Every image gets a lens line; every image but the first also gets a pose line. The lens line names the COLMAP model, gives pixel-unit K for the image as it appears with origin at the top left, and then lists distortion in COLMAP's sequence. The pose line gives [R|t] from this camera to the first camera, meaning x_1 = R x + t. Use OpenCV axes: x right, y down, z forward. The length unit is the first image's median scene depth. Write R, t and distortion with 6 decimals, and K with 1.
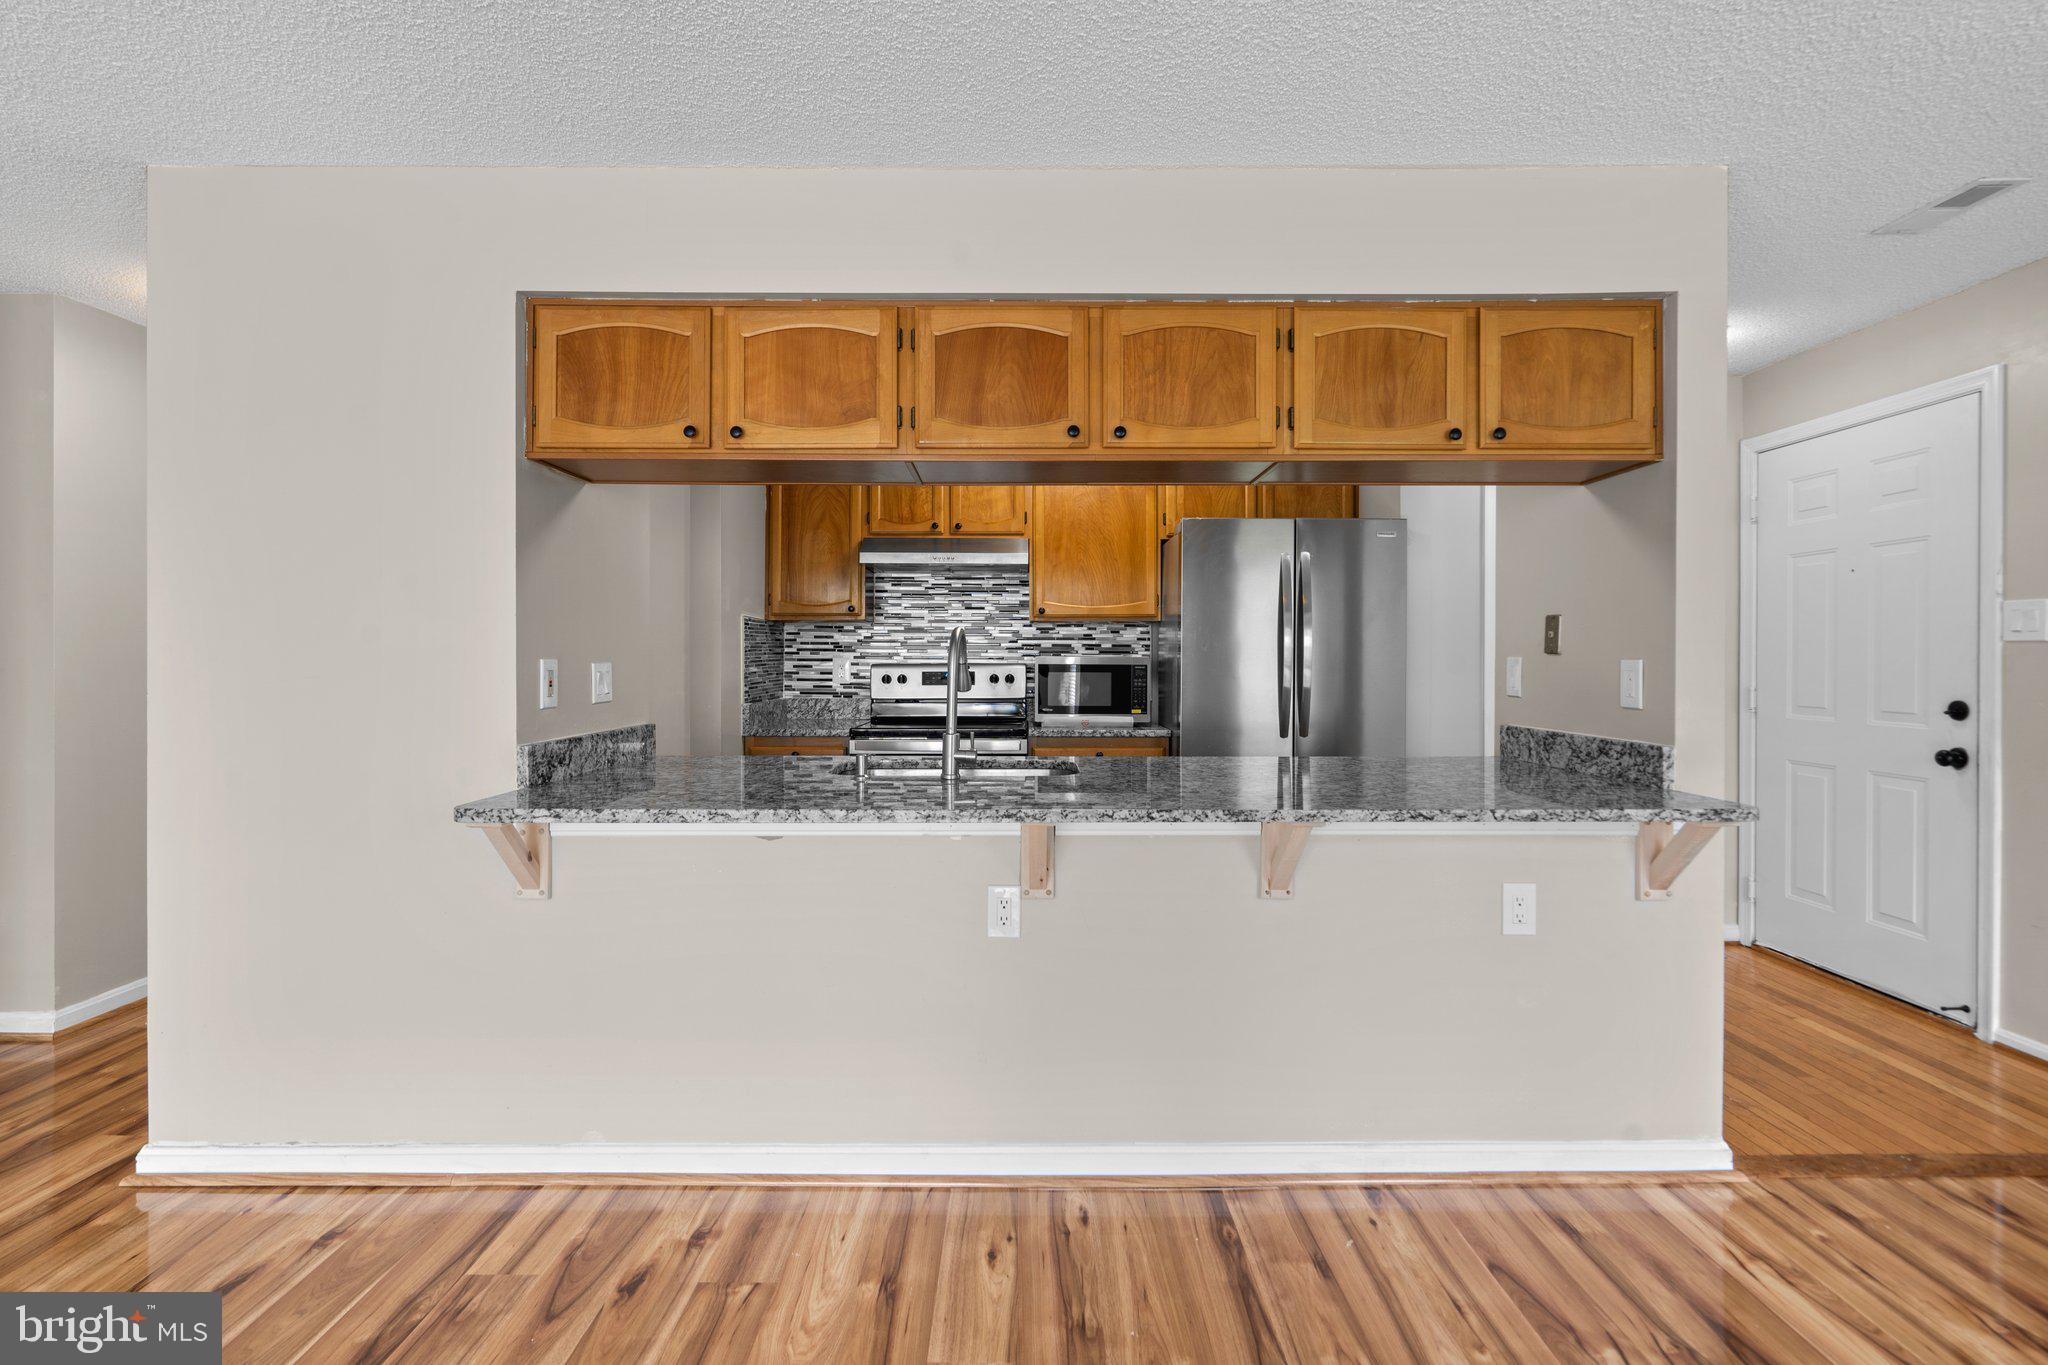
lens RADIAL K [[945.5, 0, 1022.9], [0, 945.5, 656.0], [0, 0, 1]] dist [-0.001611, 0.000211]
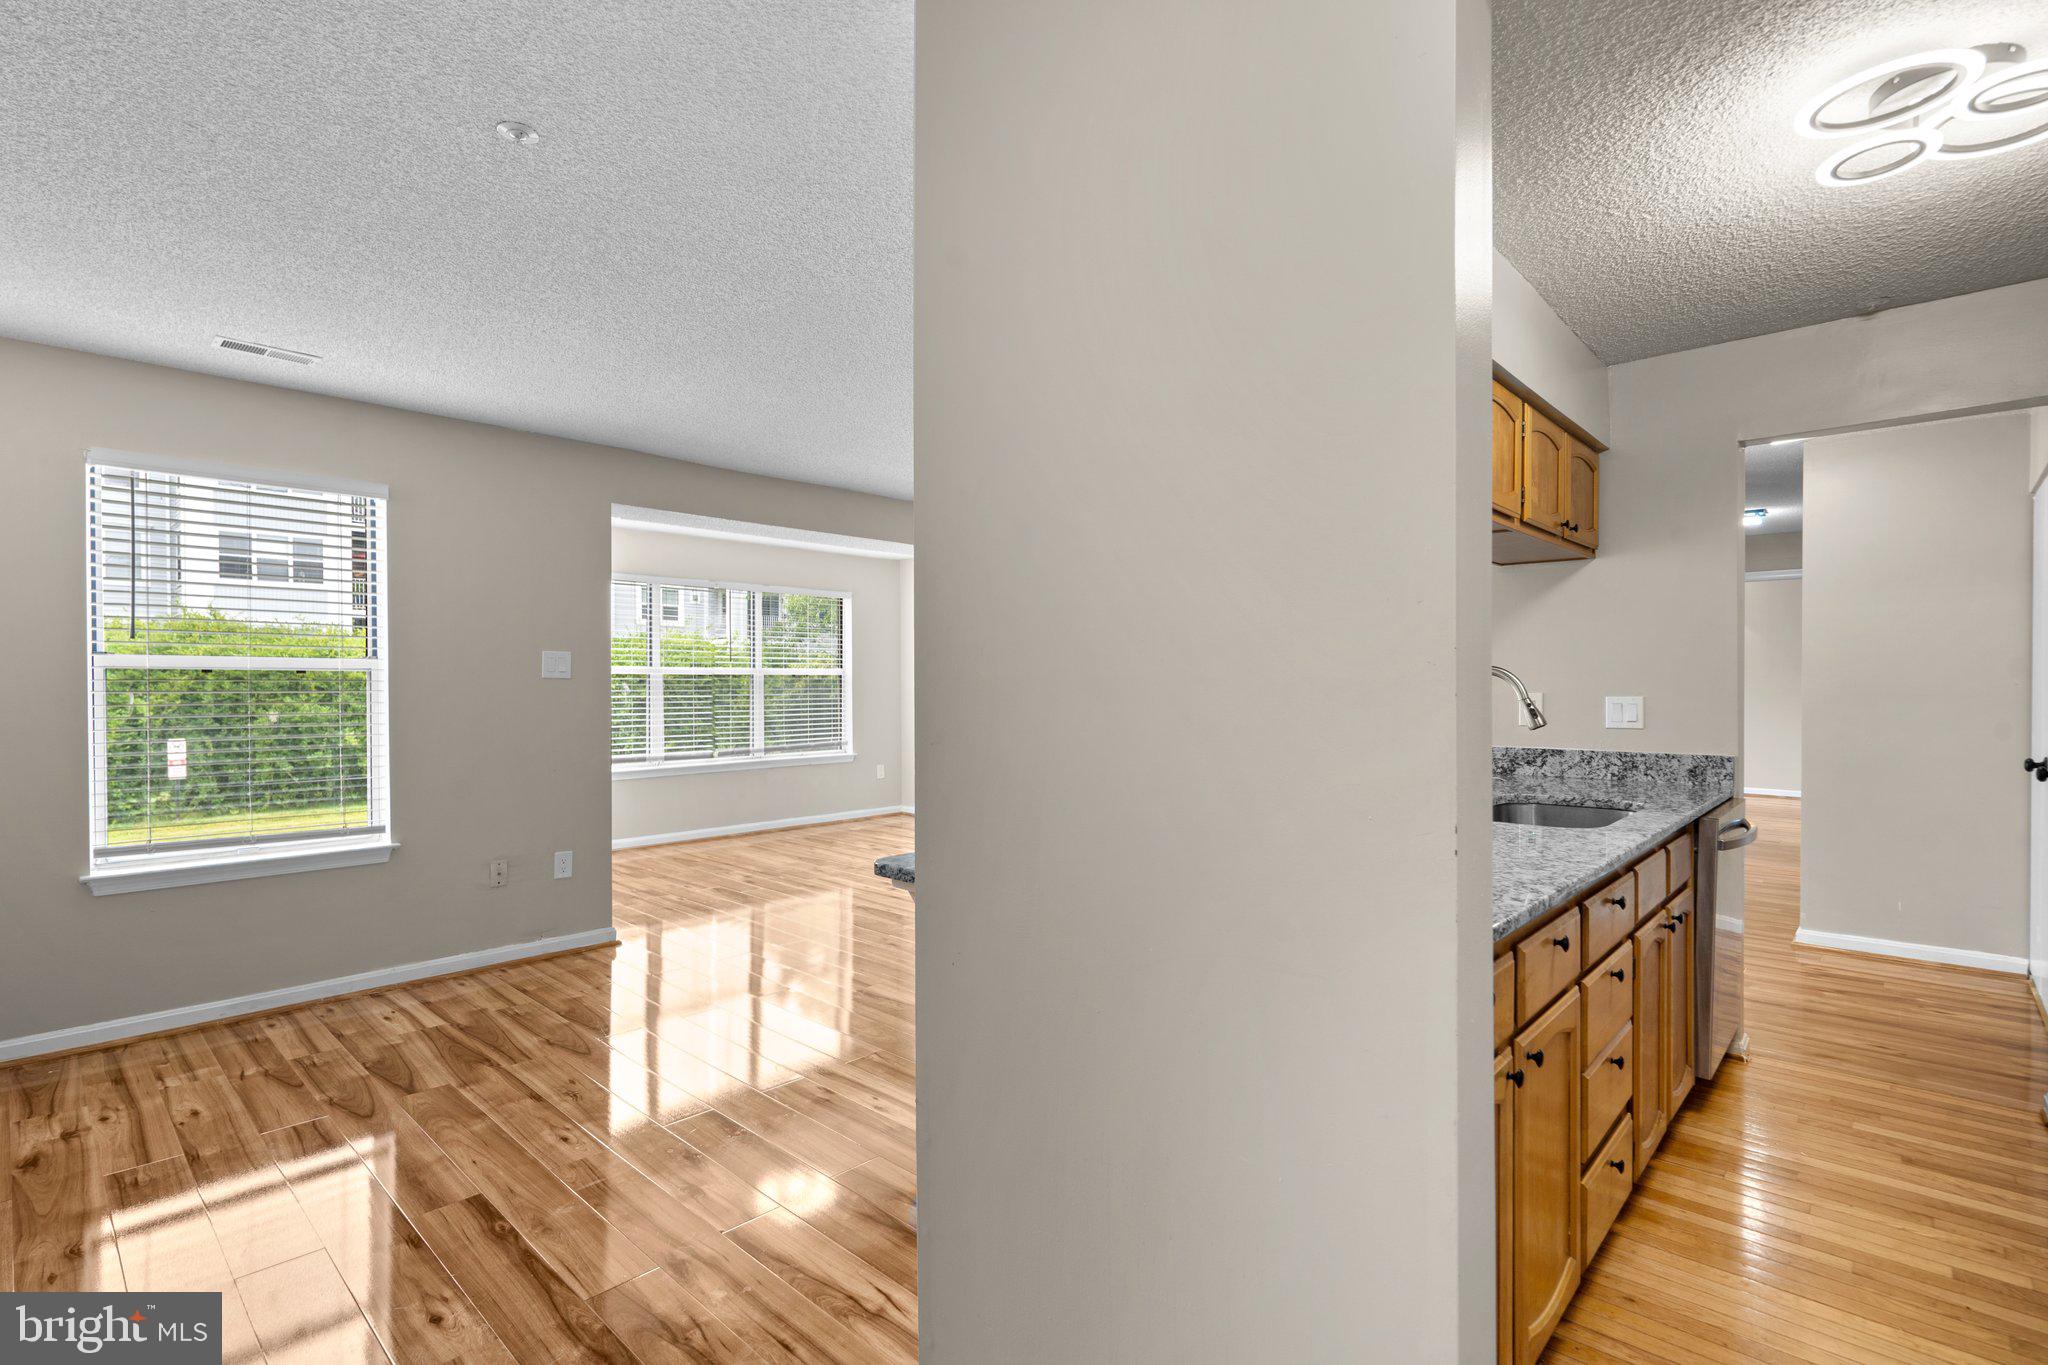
lens RADIAL K [[951.6, 0, 1017.4], [0, 951.6, 689.9], [0, 0, 1]] dist [0.002860, 0.000283]
pose [[-0.683001, 0.005223, -0.730399, 0.661987], [0.002214, 0.999985, 0.005081, -0.006492], [0.730414, 0.001853, -0.683002, 0.844635]]
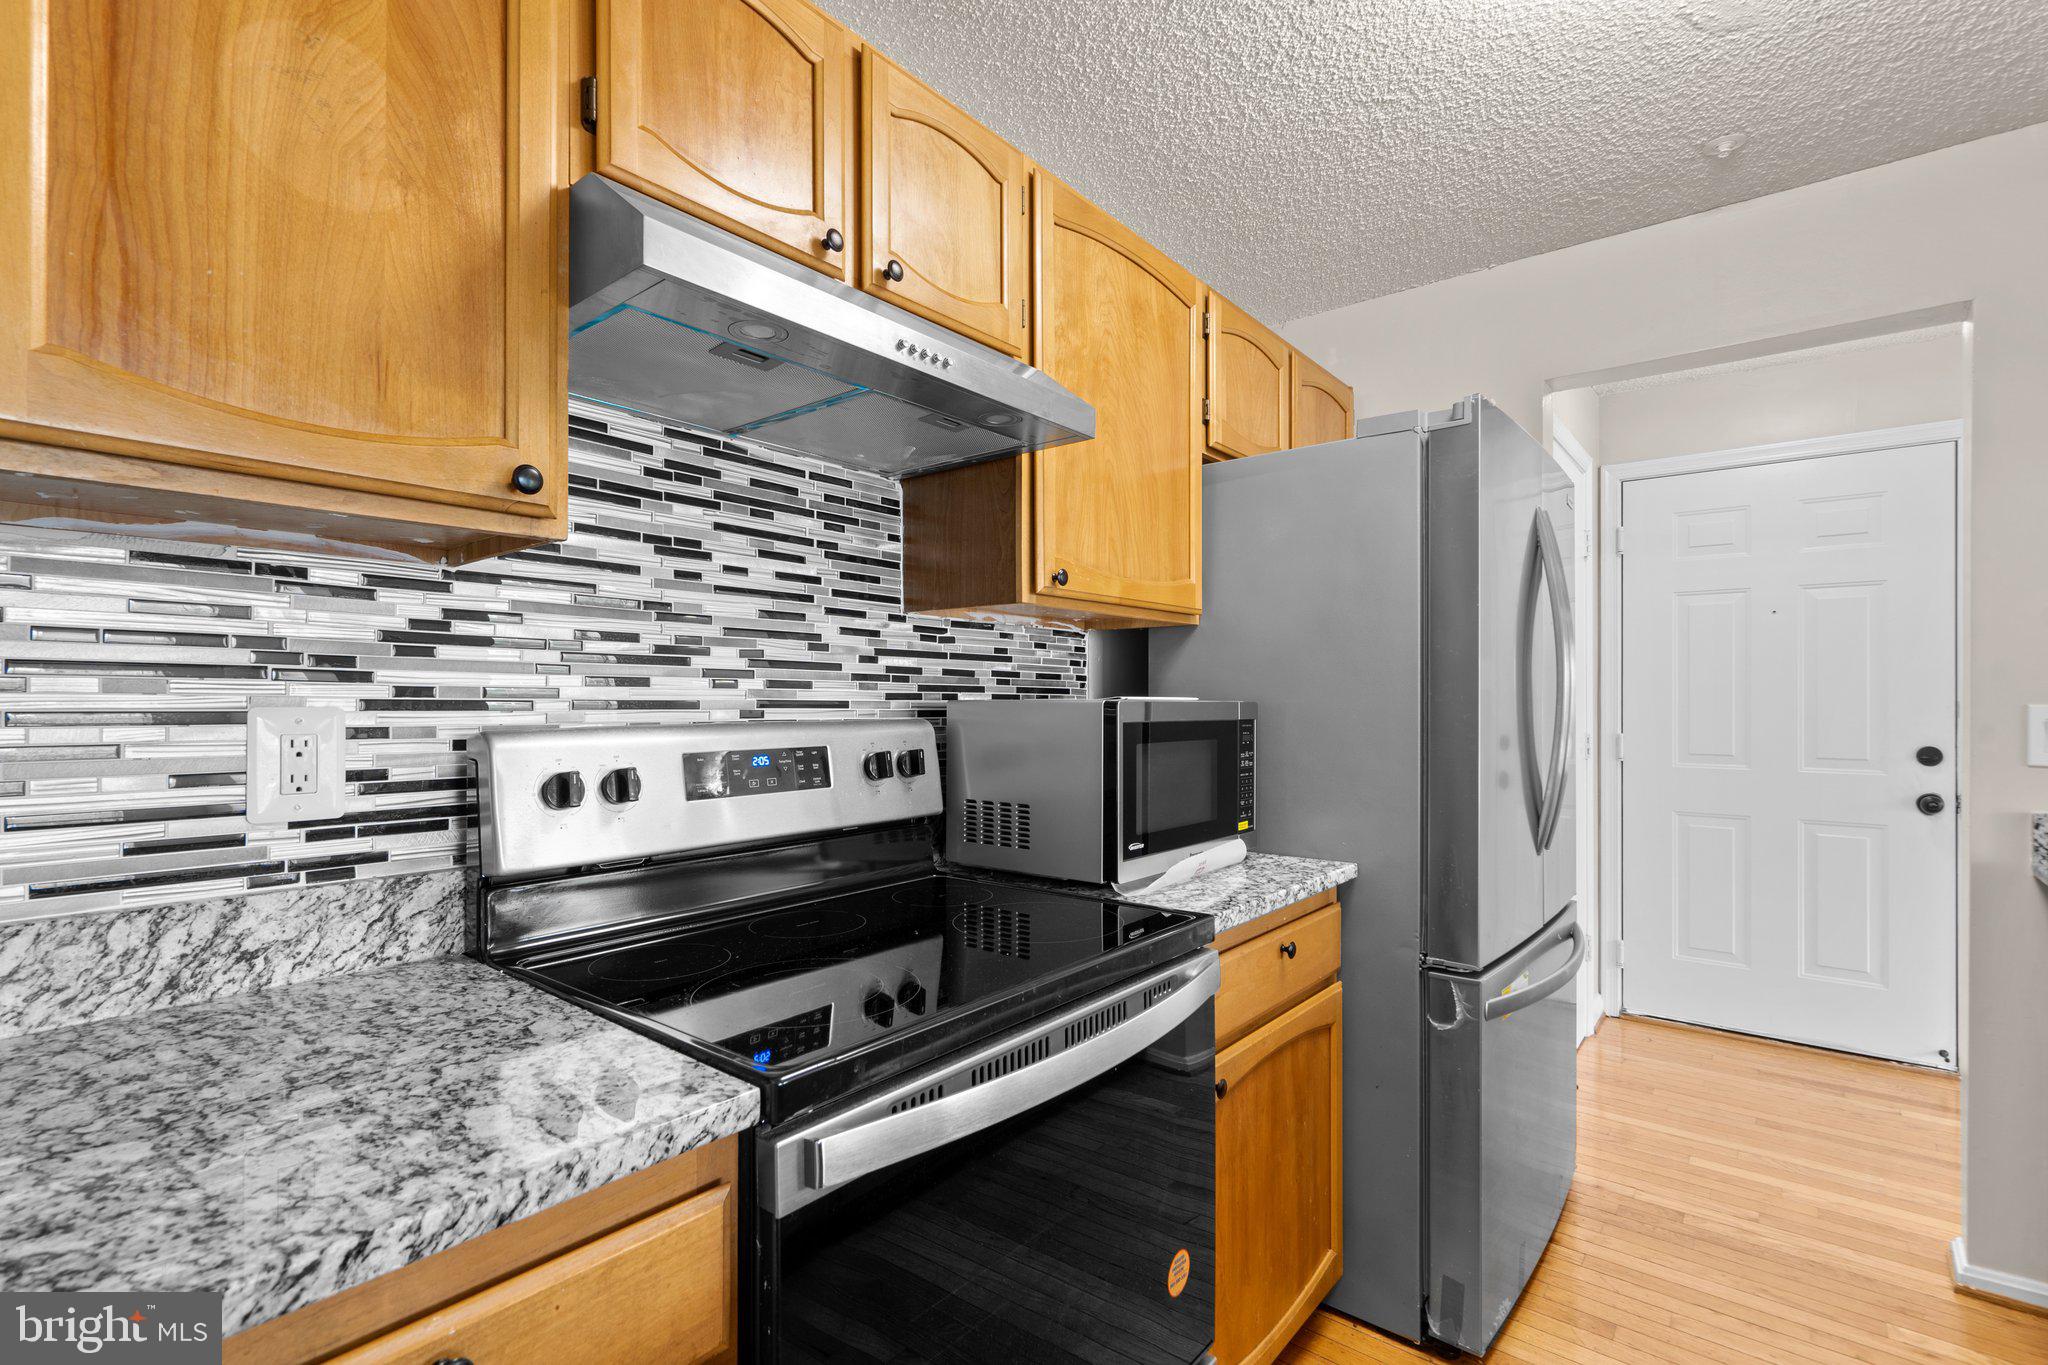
lens RADIAL K [[934.7, 0, 1023.4], [0, 934.7, 696.8], [0, 0, 1]] dist [0.000200, 0.000378]
pose [[0.637157, 0.001981, 0.770731, -0.288343], [-0.004170, 0.999991, 0.000877, -0.001511], [-0.770722, -0.003773, 0.637160, 0.825699]]
